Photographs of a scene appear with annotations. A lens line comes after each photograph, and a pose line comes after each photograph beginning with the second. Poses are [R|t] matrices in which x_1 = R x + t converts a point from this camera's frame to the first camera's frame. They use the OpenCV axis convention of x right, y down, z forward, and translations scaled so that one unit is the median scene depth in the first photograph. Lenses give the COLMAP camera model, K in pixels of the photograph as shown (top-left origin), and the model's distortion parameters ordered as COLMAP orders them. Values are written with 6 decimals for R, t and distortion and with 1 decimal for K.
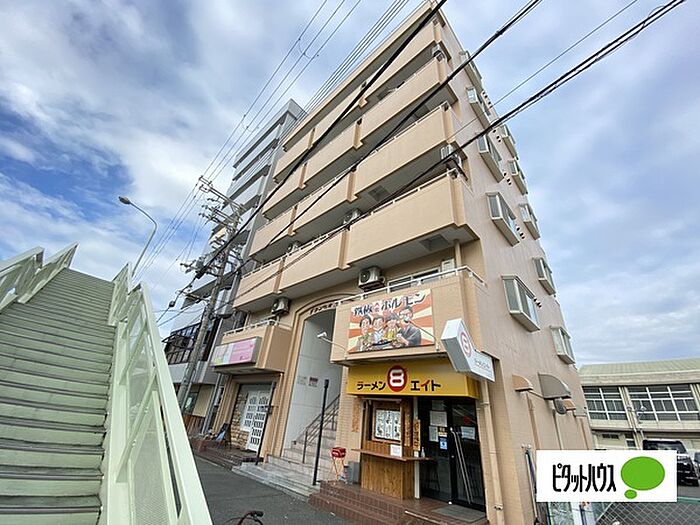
lens RADIAL K [[286.6, 0, 350.0], [0, 286.6, 262.5], [0, 0, 1]] dist [0.027324, -0.019370]
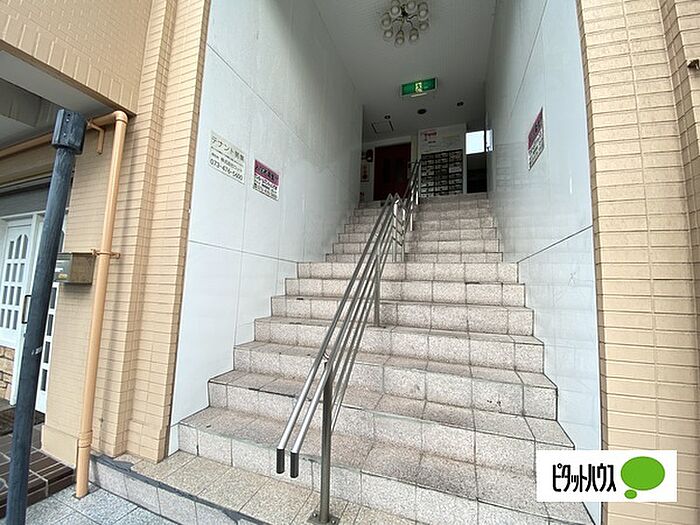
lens RADIAL K [[286.6, 0, 350.0], [0, 286.6, 262.5], [0, 0, 1]] dist [0.027324, -0.019370]
pose [[0.914957, -0.019492, 0.403080, -0.181715], [-0.157057, 0.902884, 0.400166, 0.392864], [-0.371735, -0.429442, 0.823039, 0.762844]]
